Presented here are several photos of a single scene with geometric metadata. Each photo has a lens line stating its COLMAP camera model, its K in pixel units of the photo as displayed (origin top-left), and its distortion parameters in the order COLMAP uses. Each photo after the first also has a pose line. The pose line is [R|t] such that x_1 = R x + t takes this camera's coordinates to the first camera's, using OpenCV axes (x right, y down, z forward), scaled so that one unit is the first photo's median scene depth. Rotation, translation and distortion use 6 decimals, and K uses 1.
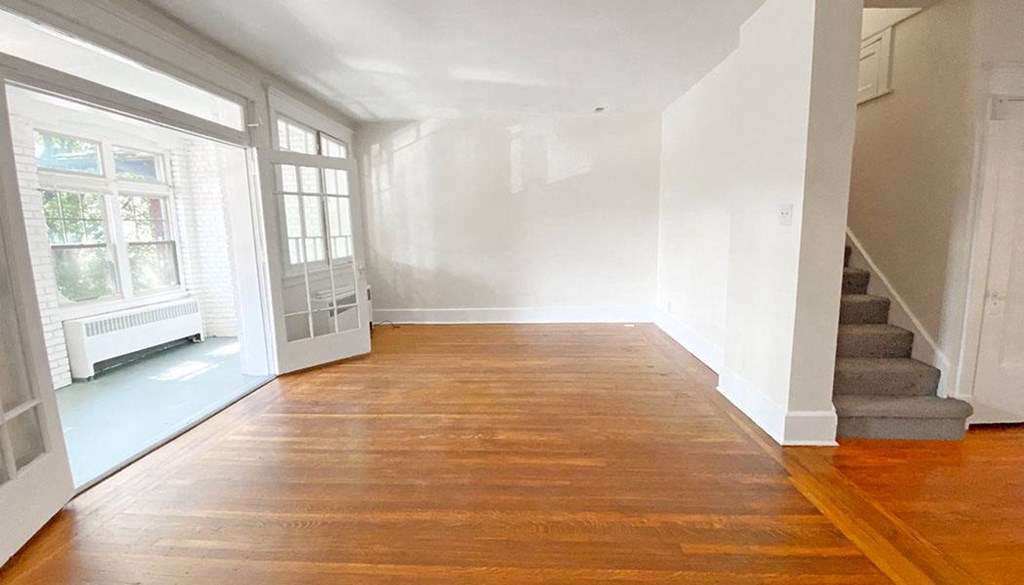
lens RADIAL K [[433.0, 0, 512.0], [0, 433.0, 292.5], [0, 0, 1]] dist [0.024303, -0.023748]
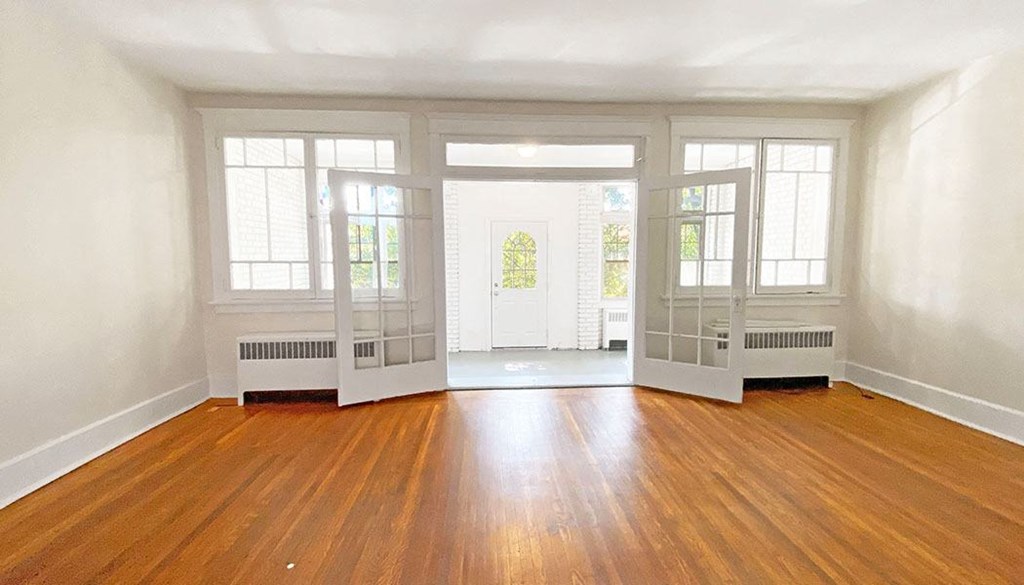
lens RADIAL K [[411.2, 0, 511.4], [0, 411.2, 304.9], [0, 0, 1]] dist [-0.029158, -0.000147]
pose [[0.098774, 0.136702, -0.985675, 0.387616], [-0.139006, 0.982703, 0.122360, -0.083334], [0.985353, 0.124929, 0.116068, 0.505629]]
